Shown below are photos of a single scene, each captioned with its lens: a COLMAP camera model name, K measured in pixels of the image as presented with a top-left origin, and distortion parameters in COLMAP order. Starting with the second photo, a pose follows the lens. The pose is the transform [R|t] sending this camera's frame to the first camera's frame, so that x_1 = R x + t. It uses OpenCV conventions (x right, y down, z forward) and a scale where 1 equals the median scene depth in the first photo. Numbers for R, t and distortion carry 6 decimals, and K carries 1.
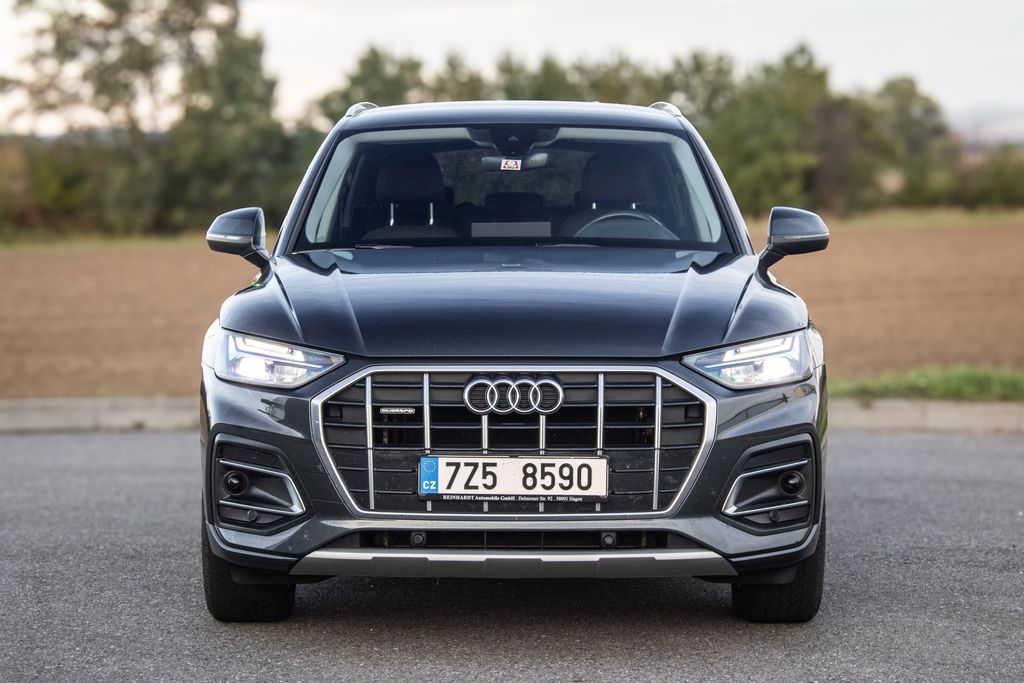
lens RADIAL K [[2481.8, 0, 512.0], [0, 2481.8, 341.5], [0, 0, 1]] dist [0.086761, 0.851036]
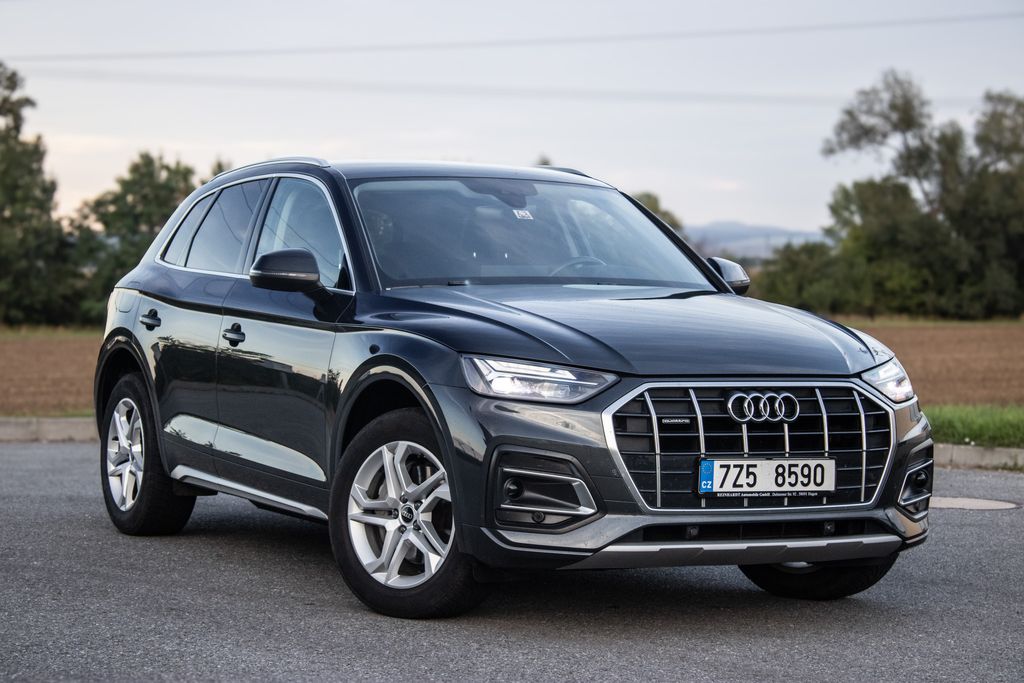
lens RADIAL K [[2481.8, 0, 512.0], [0, 2481.8, 341.5], [0, 0, 1]] dist [0.086761, 0.851036]
pose [[0.897709, 0.003240, 0.440577, -0.624815], [0.007928, 0.999692, -0.023506, 0.017486], [-0.440518, 0.024594, 0.897407, -0.002755]]
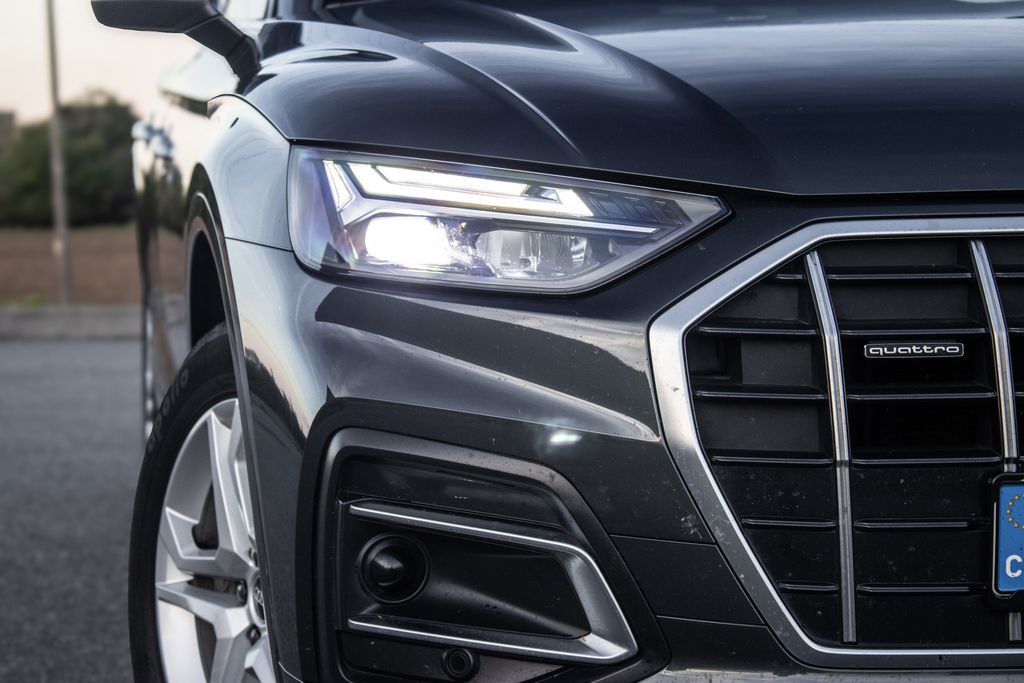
lens RADIAL K [[2481.8, 0, 512.0], [0, 2481.8, 341.5], [0, 0, 1]] dist [0.086761, 0.851036]
pose [[0.984742, -0.025226, 0.172181, -0.159777], [0.021601, 0.999504, 0.022898, 0.017733], [-0.172674, -0.018829, 0.984799, 0.674596]]
